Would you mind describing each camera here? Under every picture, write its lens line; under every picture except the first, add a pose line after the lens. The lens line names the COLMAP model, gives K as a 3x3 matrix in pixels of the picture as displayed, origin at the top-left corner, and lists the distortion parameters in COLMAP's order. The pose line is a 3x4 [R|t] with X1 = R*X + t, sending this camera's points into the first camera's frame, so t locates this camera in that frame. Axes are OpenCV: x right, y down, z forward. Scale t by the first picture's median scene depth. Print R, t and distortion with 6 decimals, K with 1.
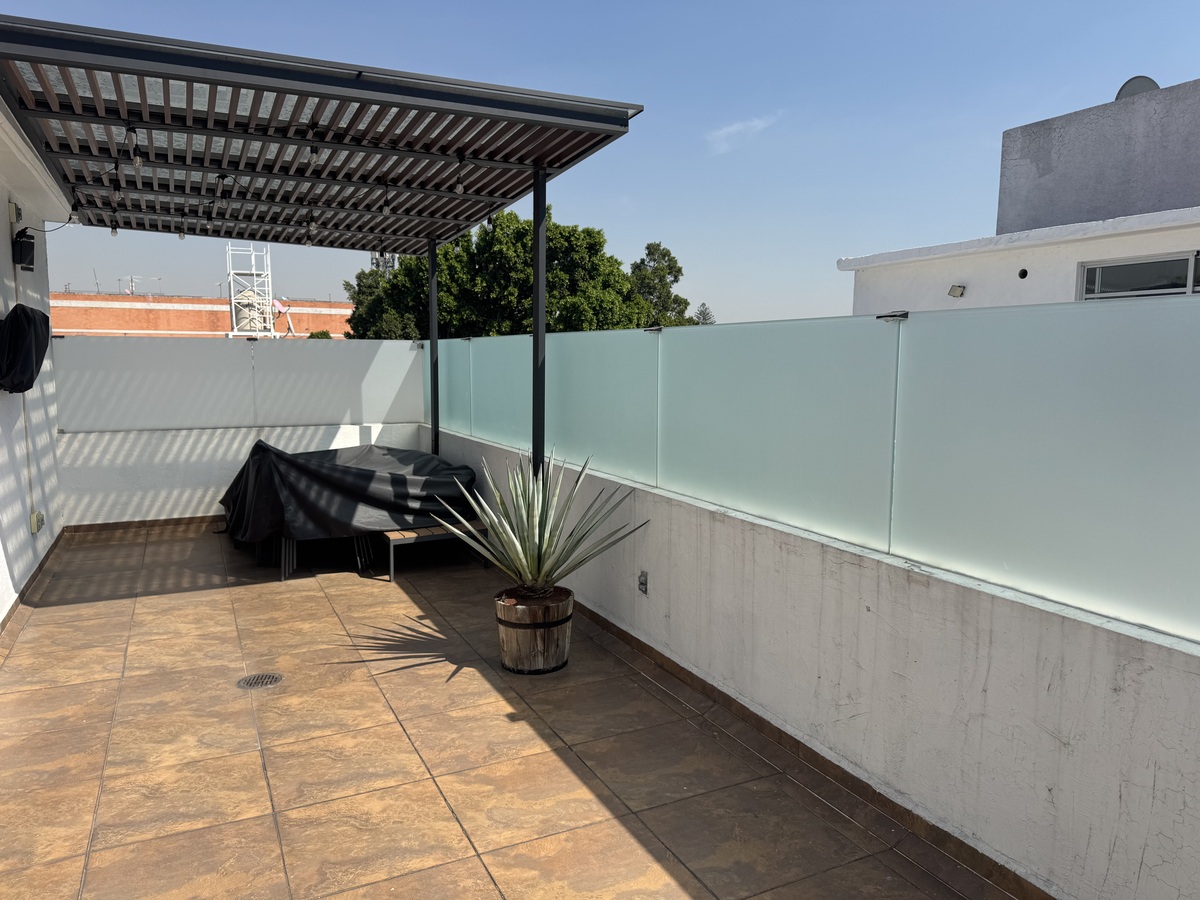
lens RADIAL K [[843.7, 0, 603.3], [0, 843.7, 452.2], [0, 0, 1]] dist [0.005282, 0.009446]
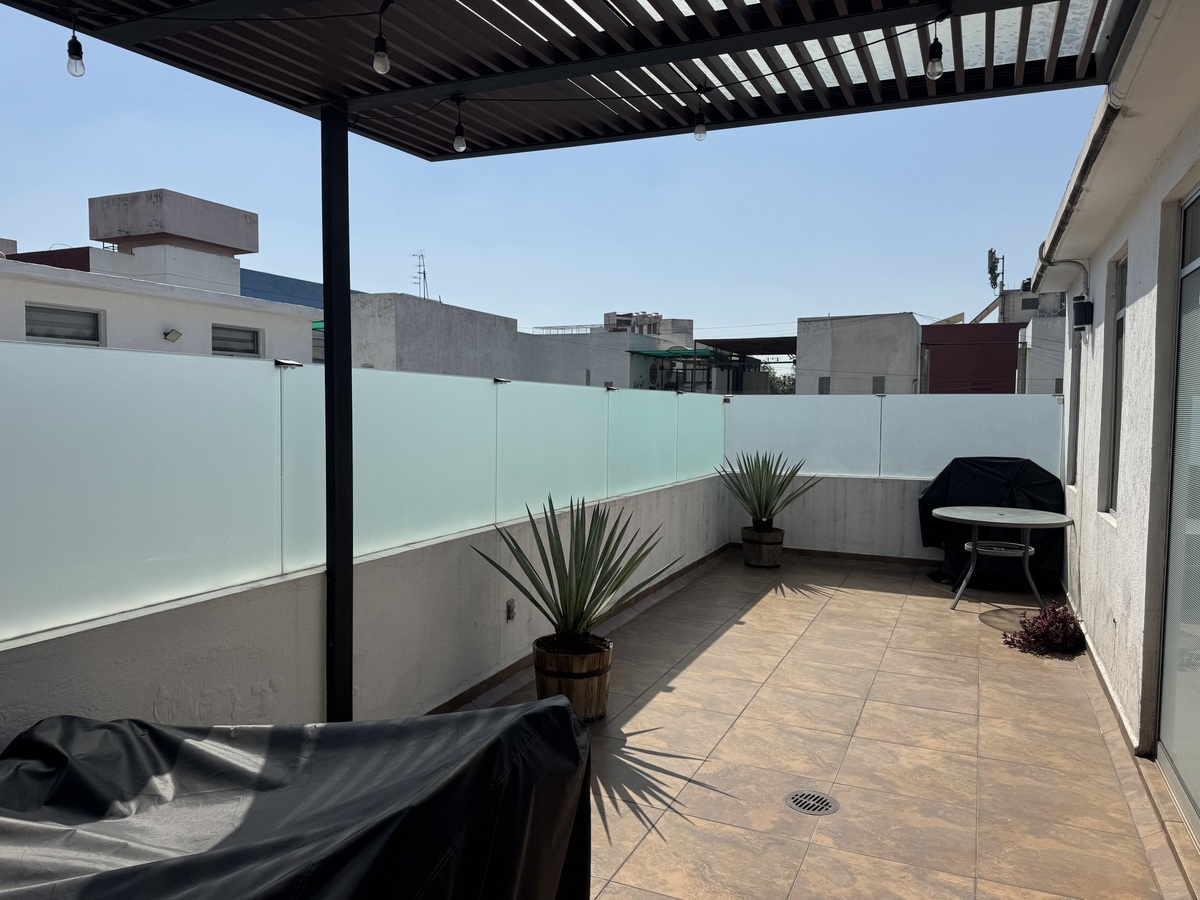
lens RADIAL K [[843.7, 0, 603.4], [0, 843.7, 446.1], [0, 0, 1]] dist [0.005282, 0.009446]
pose [[-0.635403, -0.047767, 0.770702, -1.008549], [0.084225, 0.987843, 0.130664, -0.220552], [-0.767573, 0.147937, -0.623655, 1.823125]]
